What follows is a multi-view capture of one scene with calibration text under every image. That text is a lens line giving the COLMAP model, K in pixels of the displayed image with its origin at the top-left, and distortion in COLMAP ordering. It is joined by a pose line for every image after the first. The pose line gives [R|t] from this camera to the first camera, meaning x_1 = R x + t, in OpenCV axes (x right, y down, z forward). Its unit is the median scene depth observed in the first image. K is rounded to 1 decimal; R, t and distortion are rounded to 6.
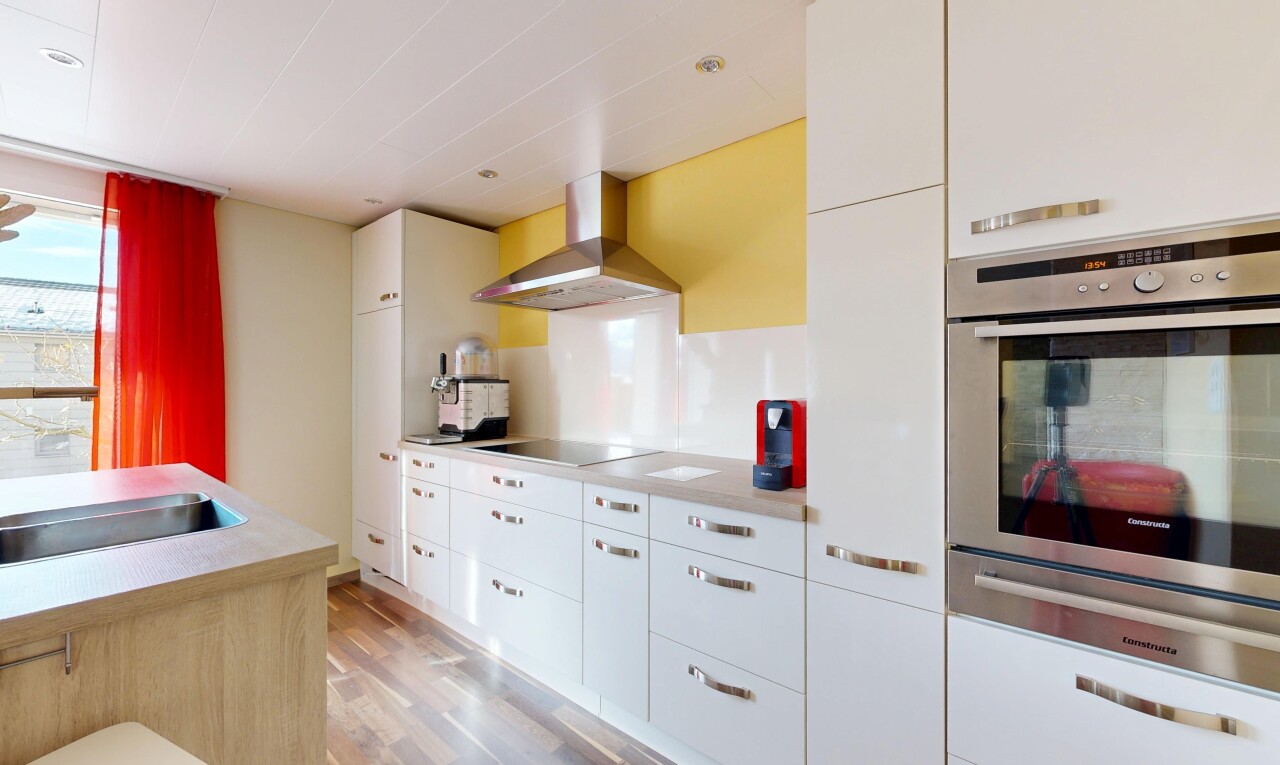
lens RADIAL K [[497.1, 0, 637.2], [0, 497.1, 381.6], [0, 0, 1]] dist [0.003875, 0.000228]
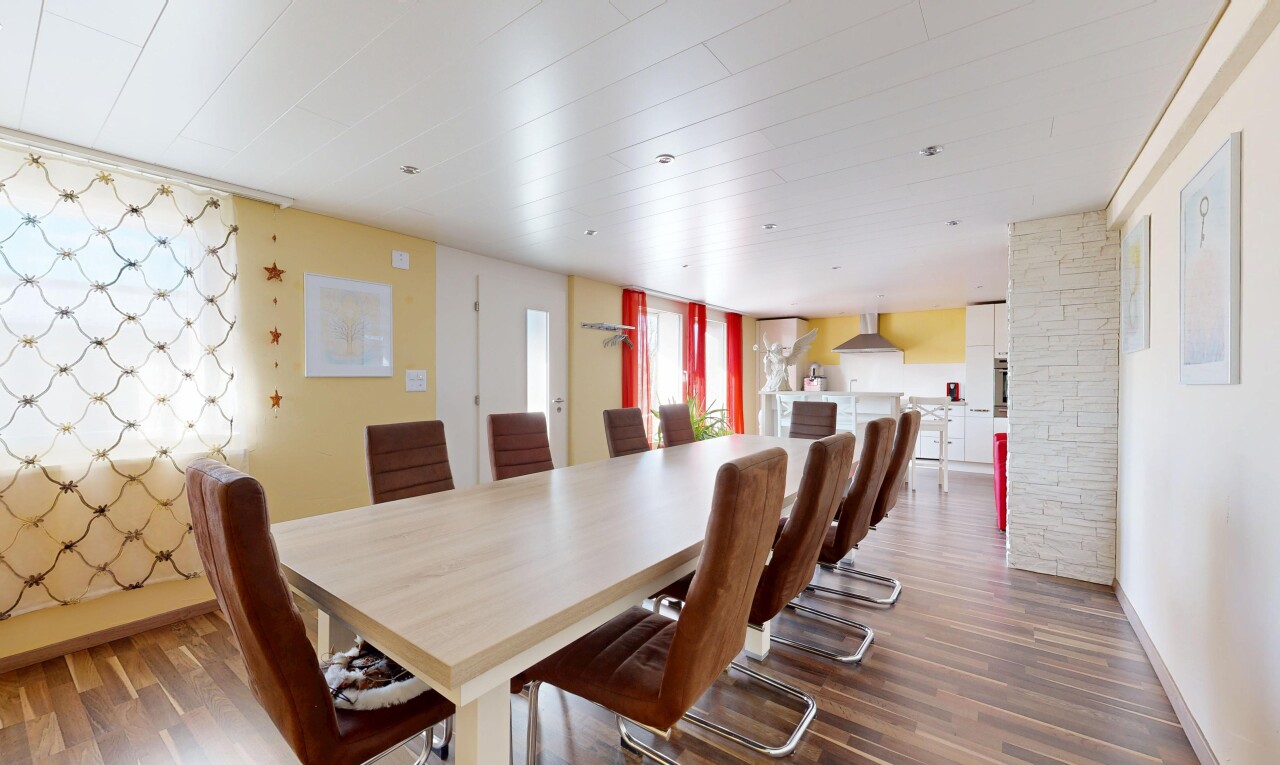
lens RADIAL K [[497.1, 0, 641.3], [0, 497.1, 382.9], [0, 0, 1]] dist [0.003875, 0.000228]
pose [[0.997732, 0.003434, 0.067221, -2.866828], [-0.004135, 0.999938, 0.010297, 0.005360], [-0.067182, -0.010552, 0.997685, -3.348972]]
